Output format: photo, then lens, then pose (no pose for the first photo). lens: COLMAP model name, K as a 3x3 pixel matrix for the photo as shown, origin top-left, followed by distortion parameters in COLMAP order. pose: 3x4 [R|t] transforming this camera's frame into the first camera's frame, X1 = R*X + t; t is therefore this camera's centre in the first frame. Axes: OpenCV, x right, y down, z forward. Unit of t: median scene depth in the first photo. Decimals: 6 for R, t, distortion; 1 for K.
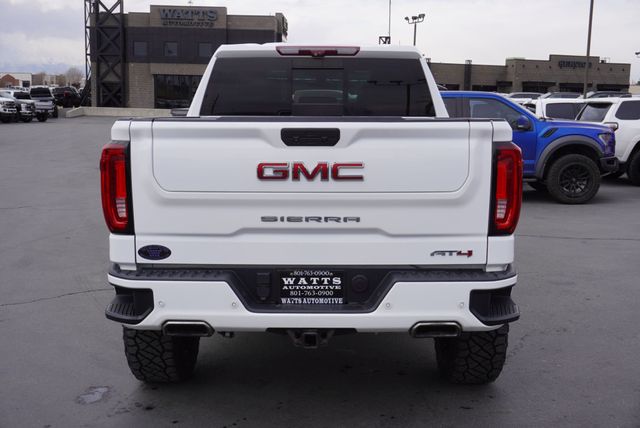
lens RADIAL K [[738.8, 0, 320.0], [0, 738.8, 214.0], [0, 0, 1]] dist [0.002199, 0.029896]
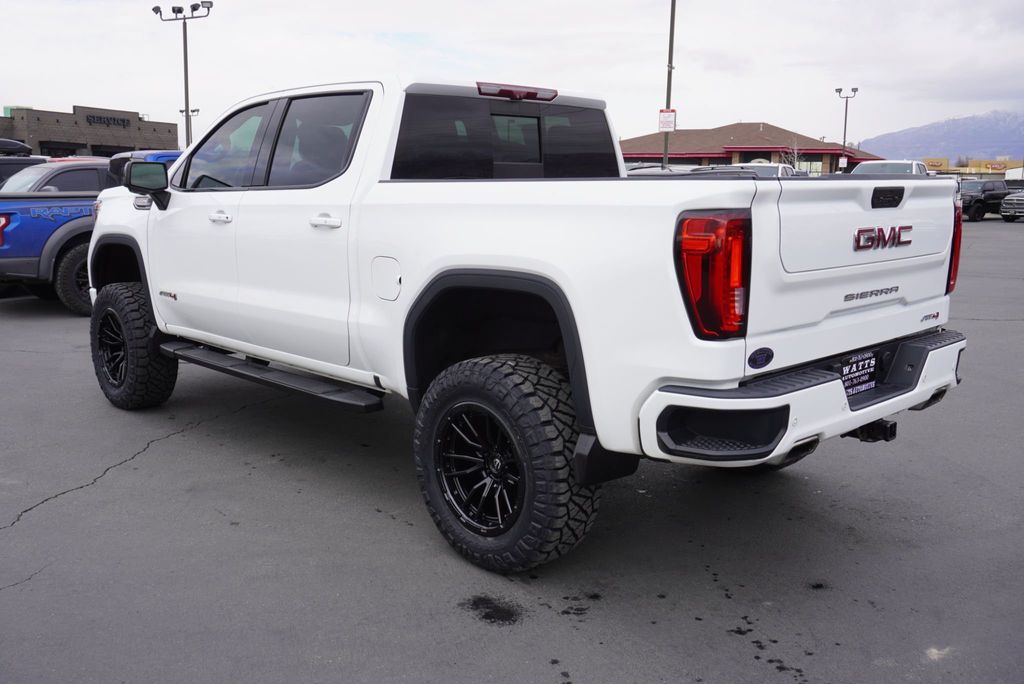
lens RADIAL K [[933.7, 0, 512.0], [0, 933.7, 342.0], [0, 0, 1]] dist [0.014020, 0.015670]
pose [[0.715018, -0.123230, 0.688159, -1.042266], [0.102588, 0.992181, 0.071080, -0.056218], [-0.691538, 0.019773, 0.722069, 0.490716]]
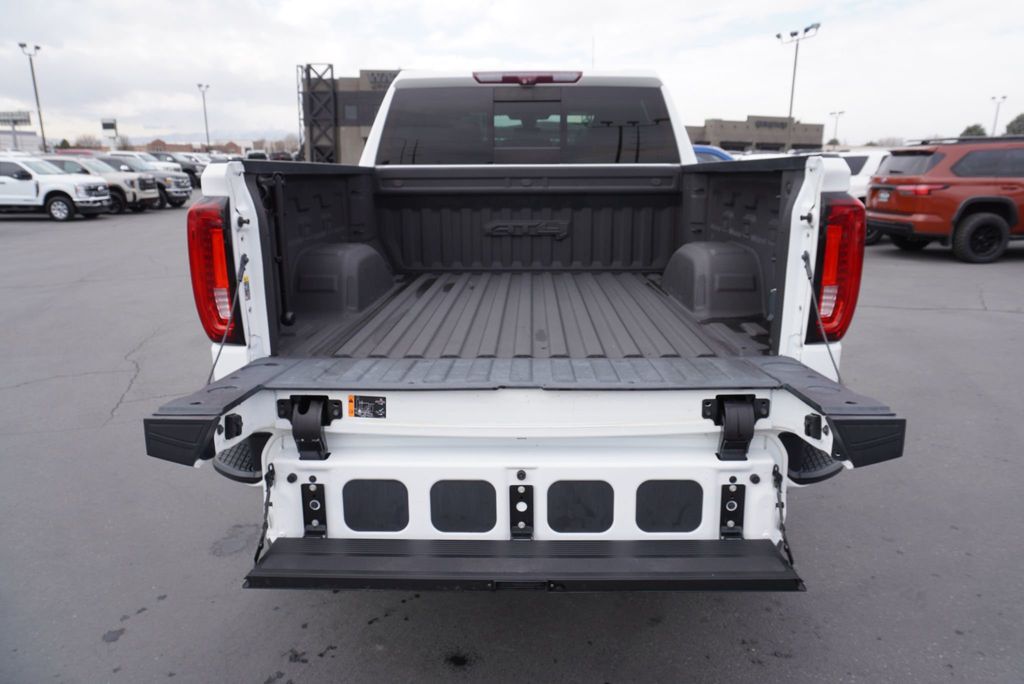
lens RADIAL K [[681.5, 0, 512.0], [0, 681.5, 342.0], [0, 0, 1]] dist [-0.028680, 0.023058]
pose [[0.999784, -0.005545, -0.020039, -0.009484], [0.007612, 0.994486, 0.104595, -0.034347], [0.019348, -0.104724, 0.994313, 0.417202]]
